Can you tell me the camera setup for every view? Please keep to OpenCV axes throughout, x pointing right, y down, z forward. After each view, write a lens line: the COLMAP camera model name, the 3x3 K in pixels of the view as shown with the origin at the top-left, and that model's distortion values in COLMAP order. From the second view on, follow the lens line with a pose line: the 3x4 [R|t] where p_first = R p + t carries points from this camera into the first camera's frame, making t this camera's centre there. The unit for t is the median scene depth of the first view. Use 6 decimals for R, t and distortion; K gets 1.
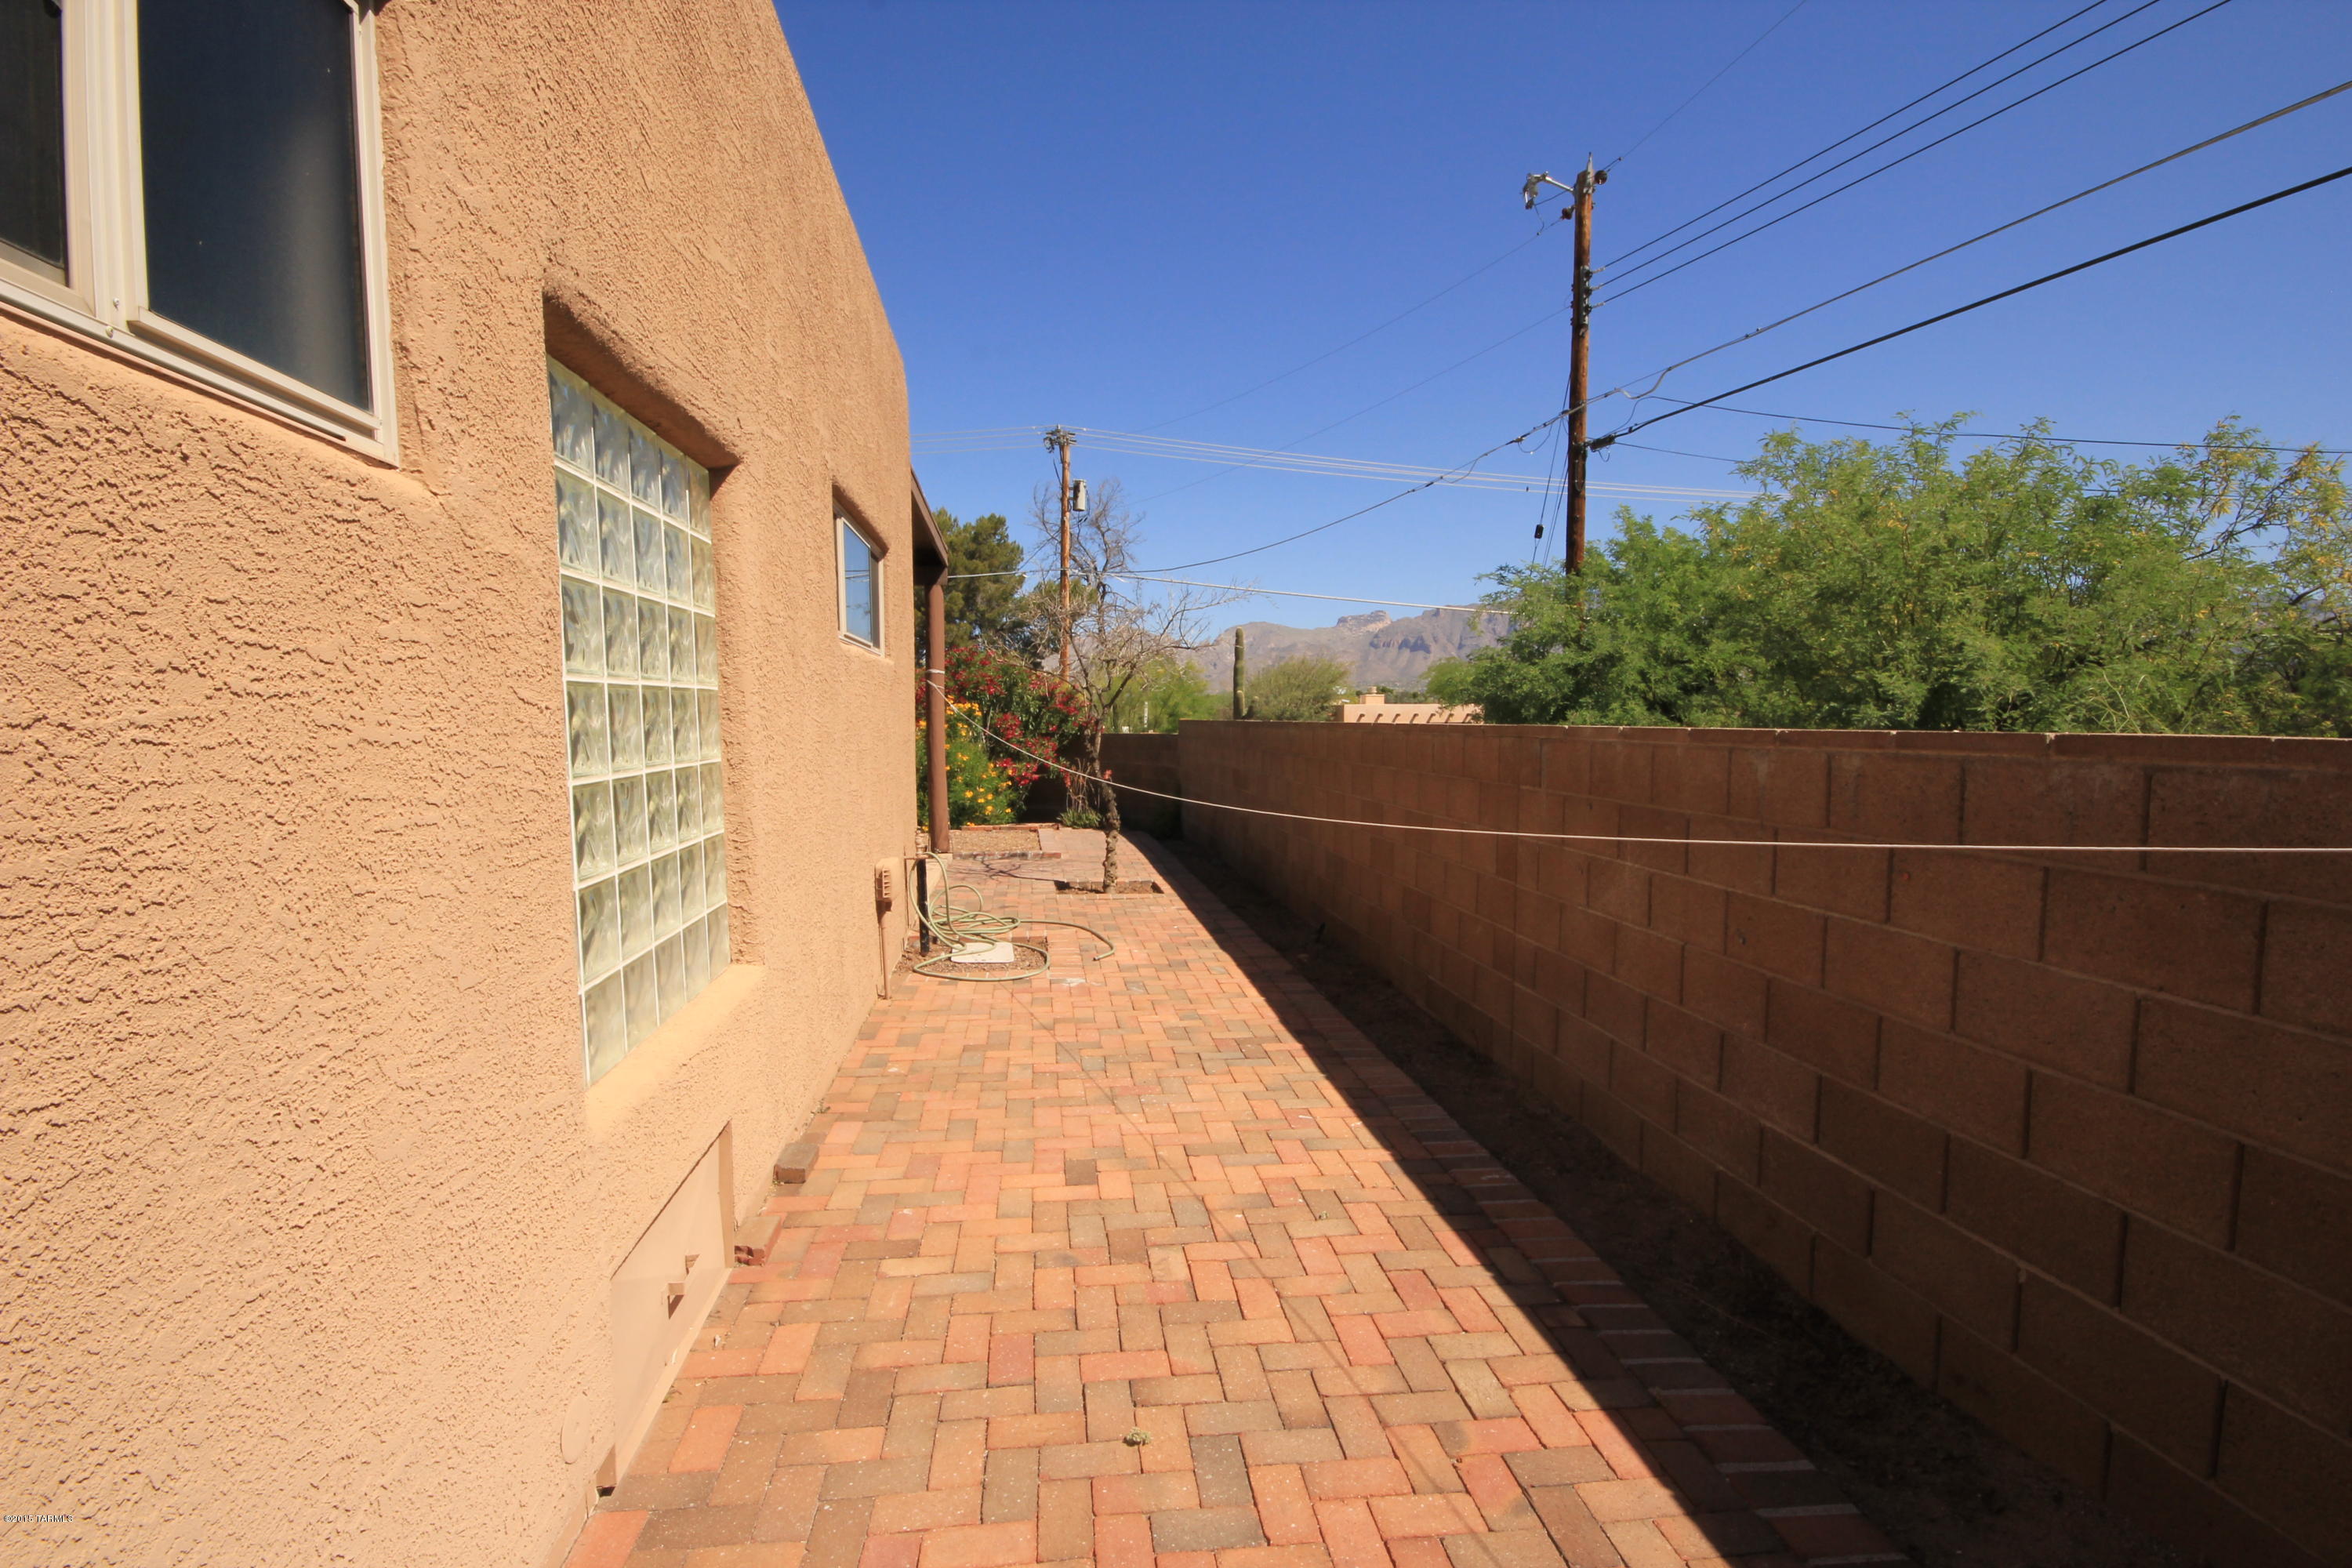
lens RADIAL K [[1075.7, 0, 1143.0], [0, 1075.7, 811.4], [0, 0, 1]] dist [0.003784, -0.006989]
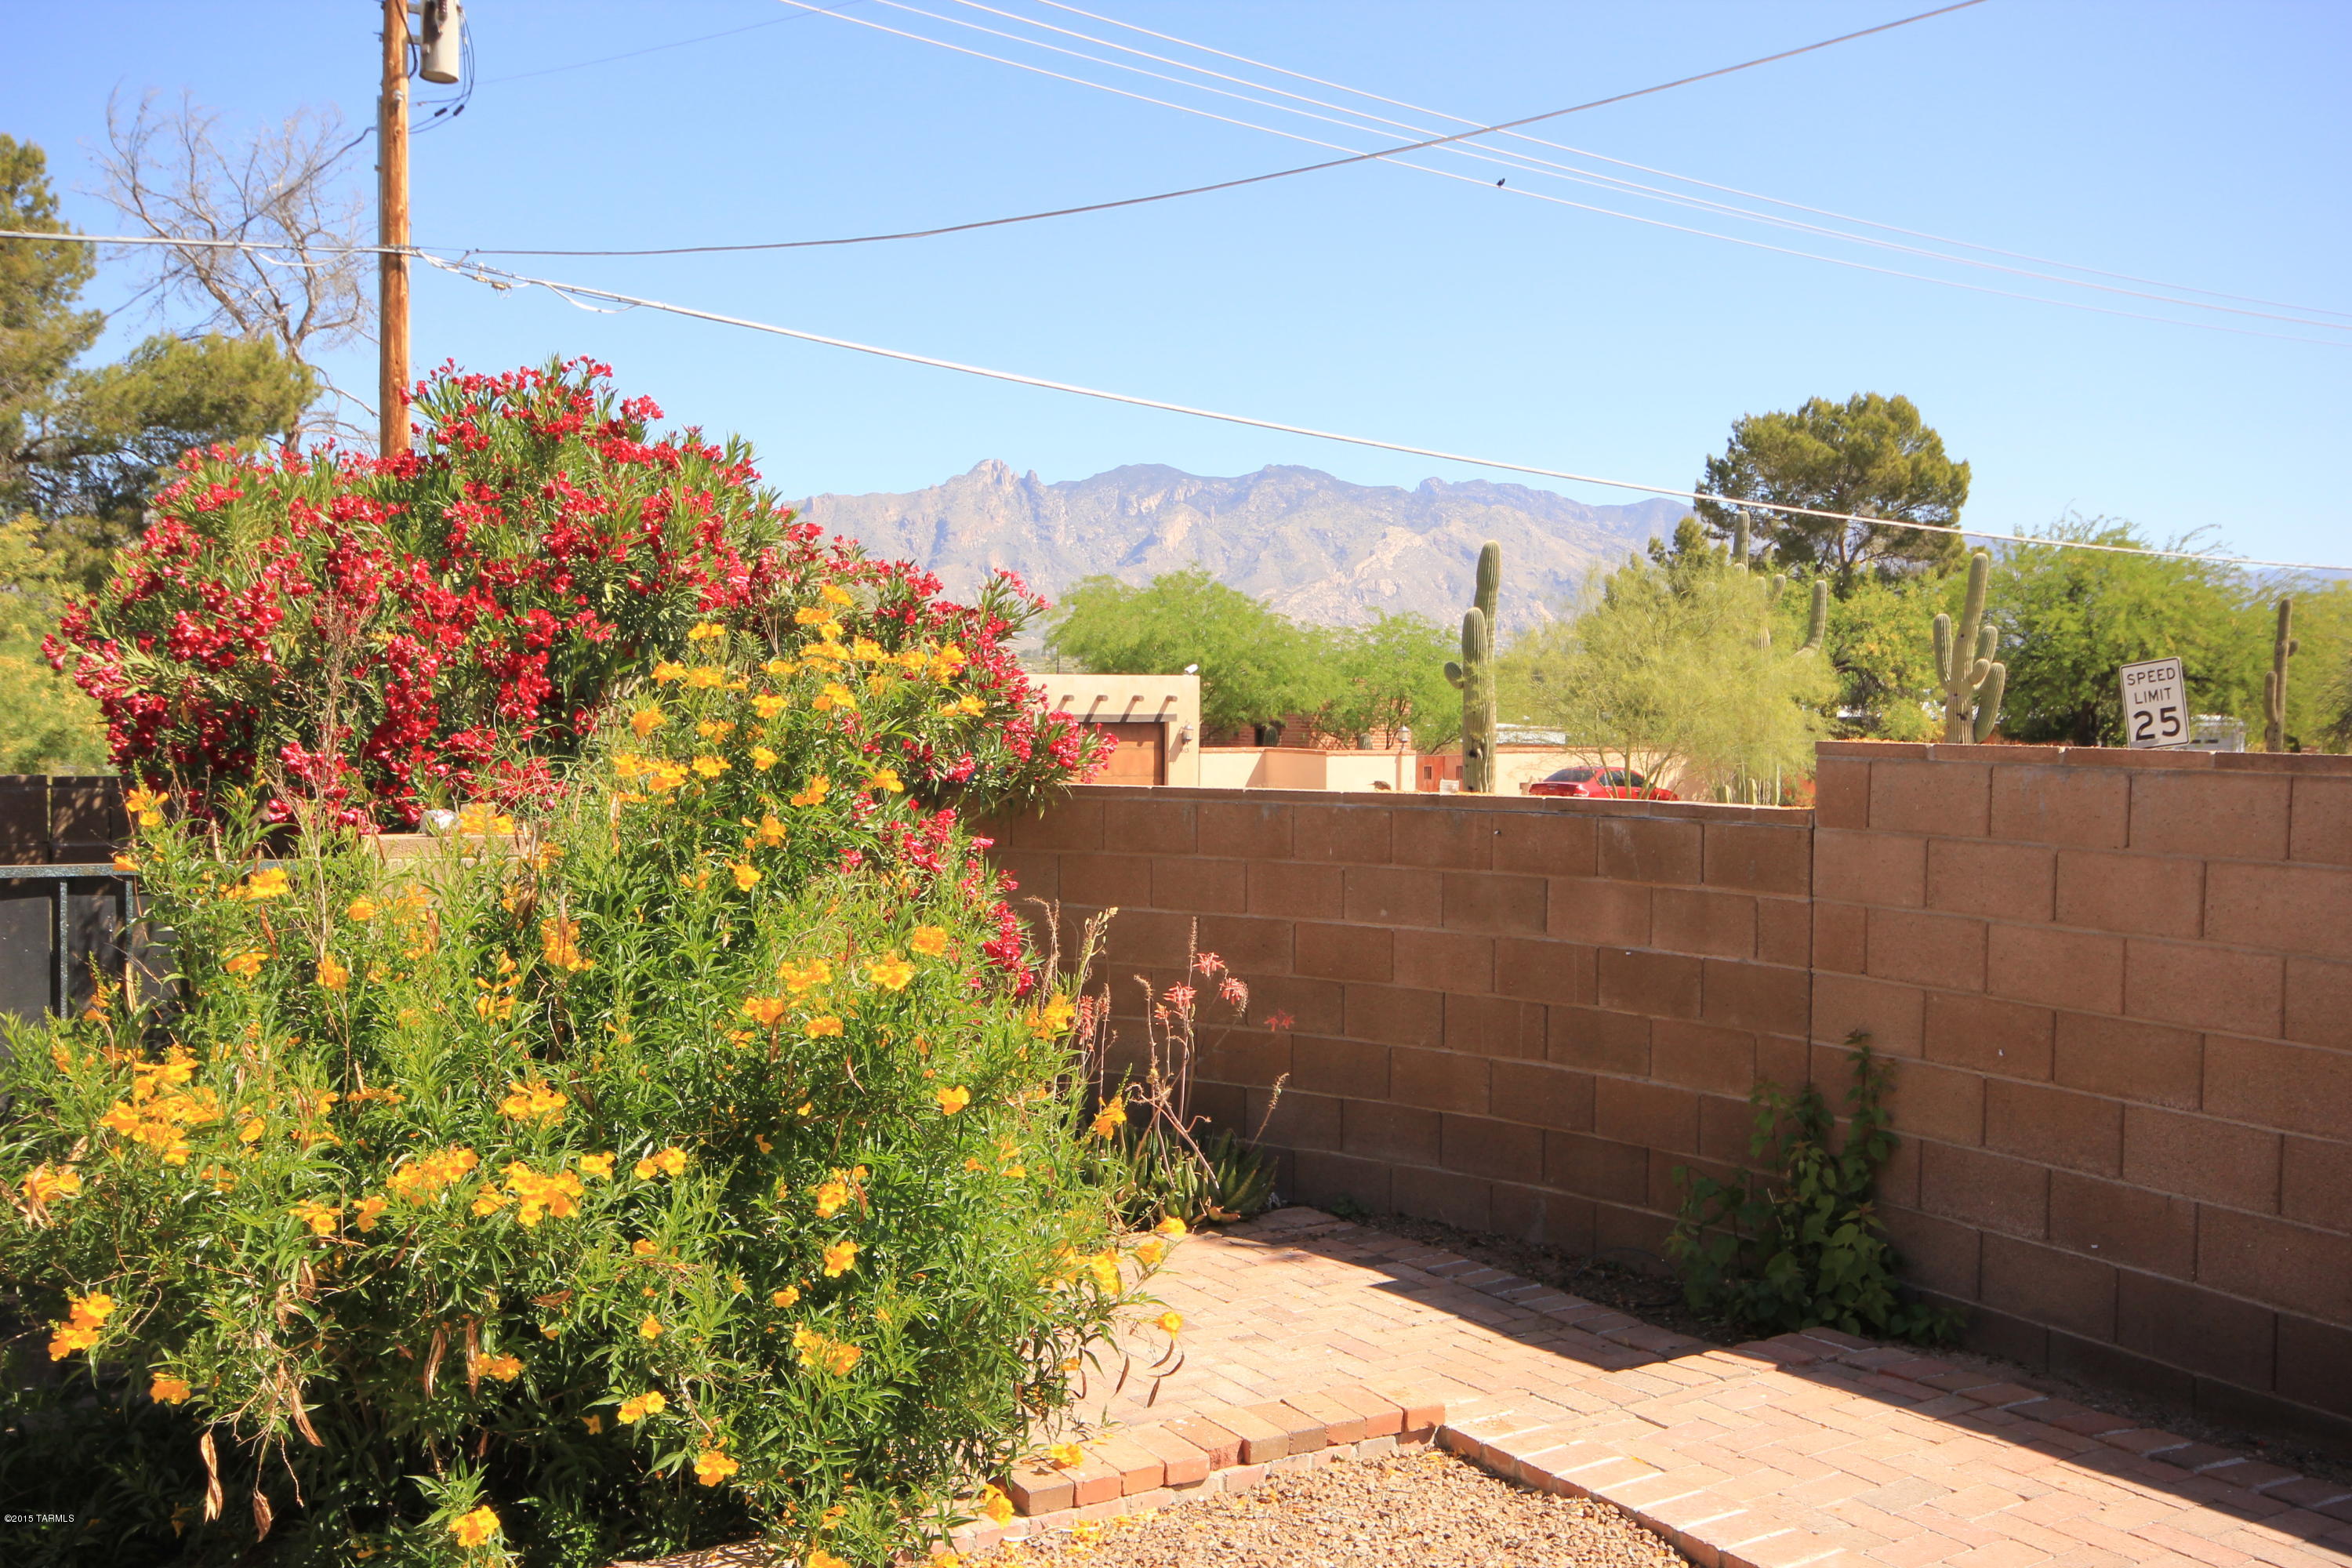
lens RADIAL K [[2016.2, 0, 1155.9], [0, 2016.2, 799.0], [0, 0, 1]] dist [0.010312, -0.004715]
pose [[0.905875, -0.011858, 0.423380, -0.092348], [0.027215, 0.999172, -0.030244, -0.024063], [-0.422671, 0.038919, 0.905447, 0.256972]]
